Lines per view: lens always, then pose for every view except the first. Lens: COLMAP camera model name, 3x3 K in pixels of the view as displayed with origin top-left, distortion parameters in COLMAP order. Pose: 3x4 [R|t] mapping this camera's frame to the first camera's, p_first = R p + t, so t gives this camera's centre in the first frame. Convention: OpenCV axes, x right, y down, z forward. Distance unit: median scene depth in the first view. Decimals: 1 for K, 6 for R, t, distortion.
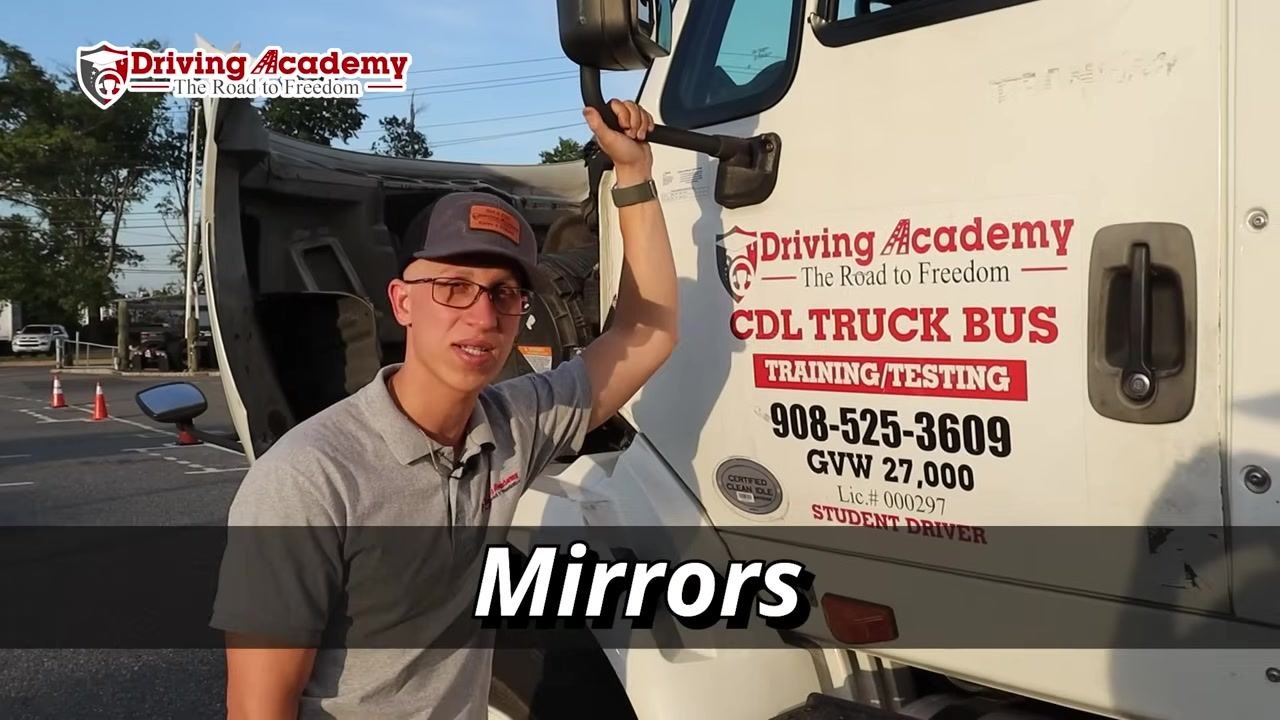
lens RADIAL K [[1169.3, 0, 640.0], [0, 1169.3, 360.0], [0, 0, 1]] dist [-0.182072, 0.165391]
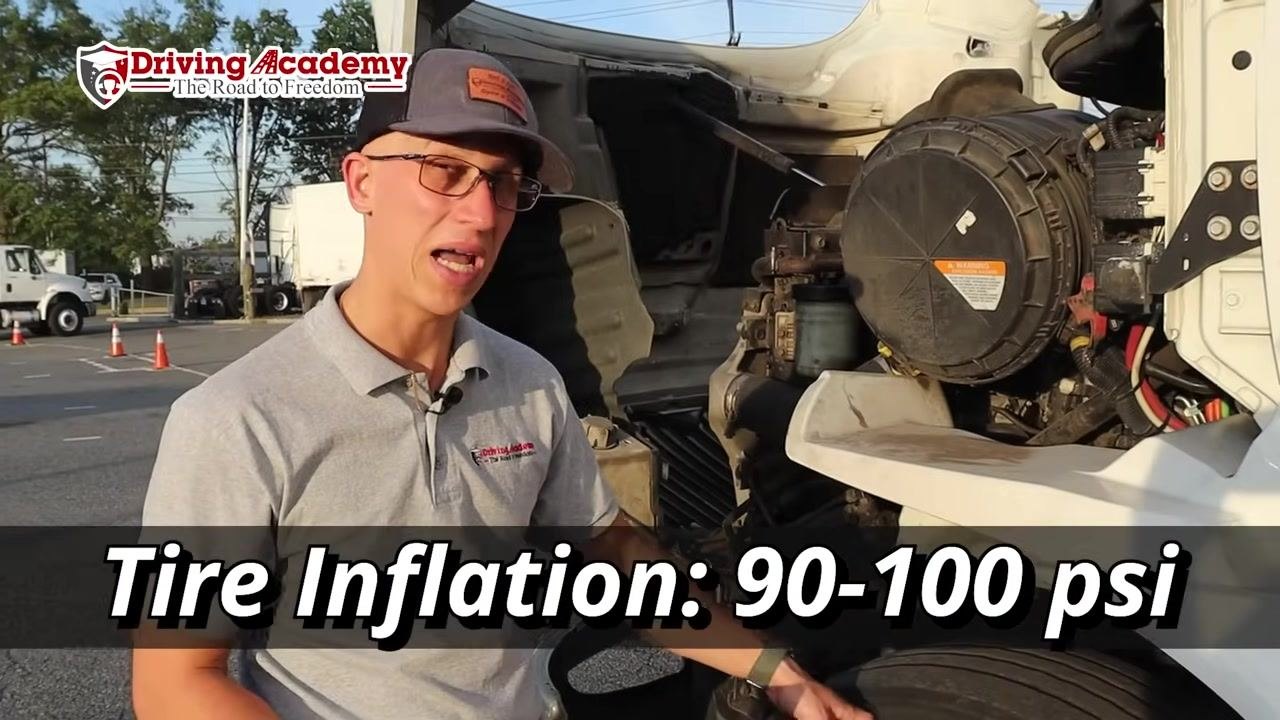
lens RADIAL K [[1169.3, 0, 640.0], [0, 1169.3, 360.0], [0, 0, 1]] dist [-0.182072, 0.165391]
pose [[0.999224, -0.003209, -0.039253, -0.339249], [0.005056, 0.998880, 0.047035, 0.016682], [0.039058, -0.047197, 0.998122, 0.497367]]
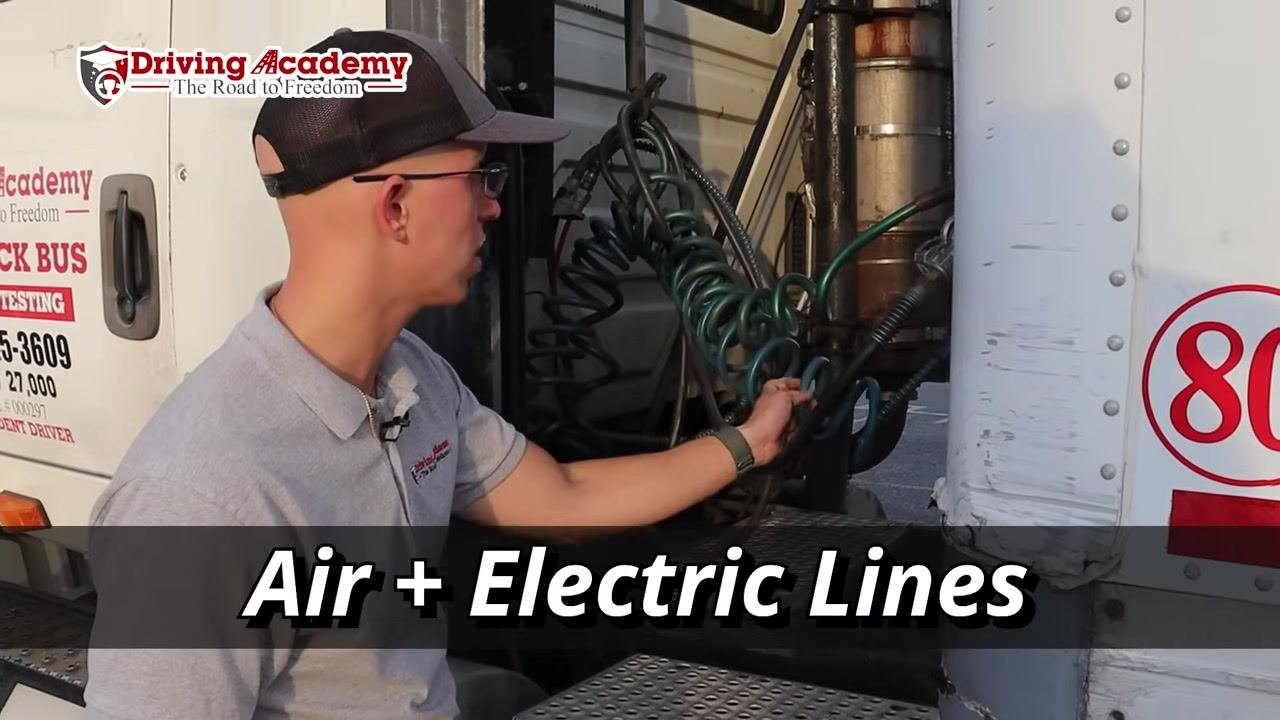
lens RADIAL K [[1174.3, 0, 640.0], [0, 1174.3, 354.8], [0, 0, 1]] dist [-0.189102, 0.185296]
pose [[0.963649, -0.006138, 0.267100, 0.482135], [-0.008328, 0.998560, 0.052996, 0.002291], [-0.267041, -0.053294, 0.962210, -0.242872]]
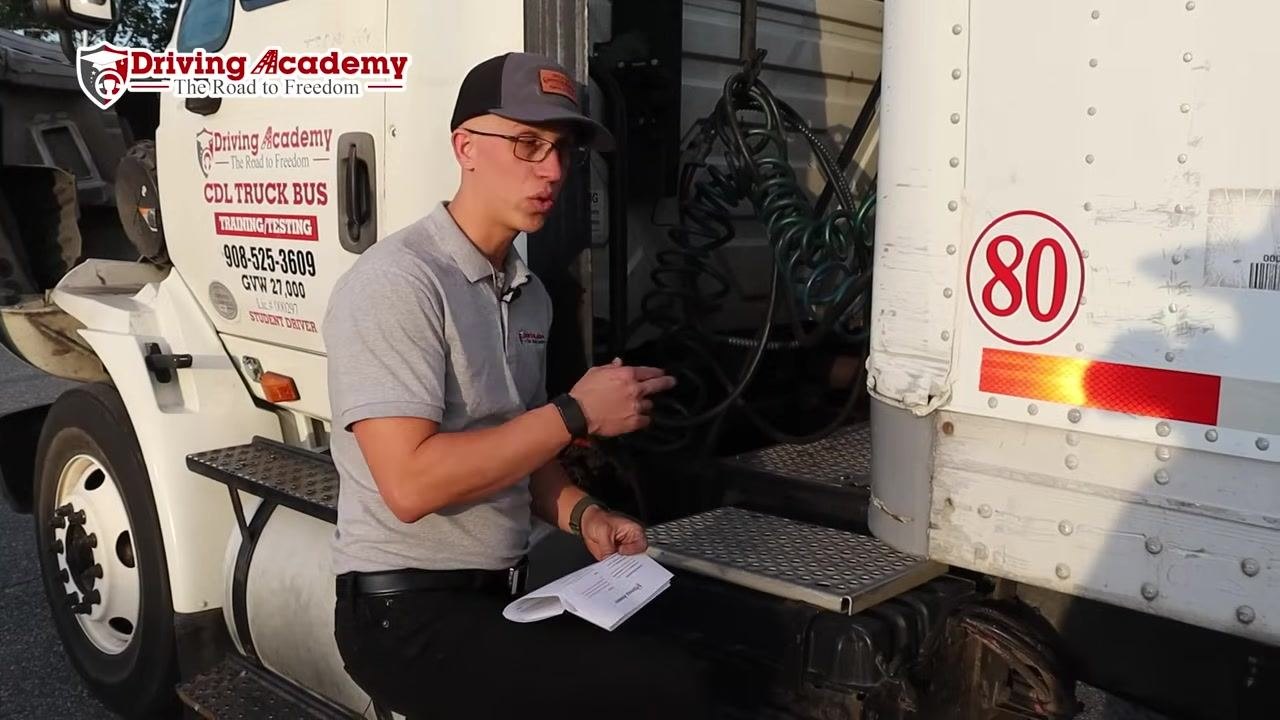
lens RADIAL K [[1174.3, 0, 640.0], [0, 1174.3, 354.8], [0, 0, 1]] dist [-0.189102, 0.185296]
pose [[0.997704, 0.015352, 0.065968, 0.559544], [-0.021910, 0.994759, 0.099870, 0.018323], [-0.064089, -0.101086, 0.992811, -0.544665]]
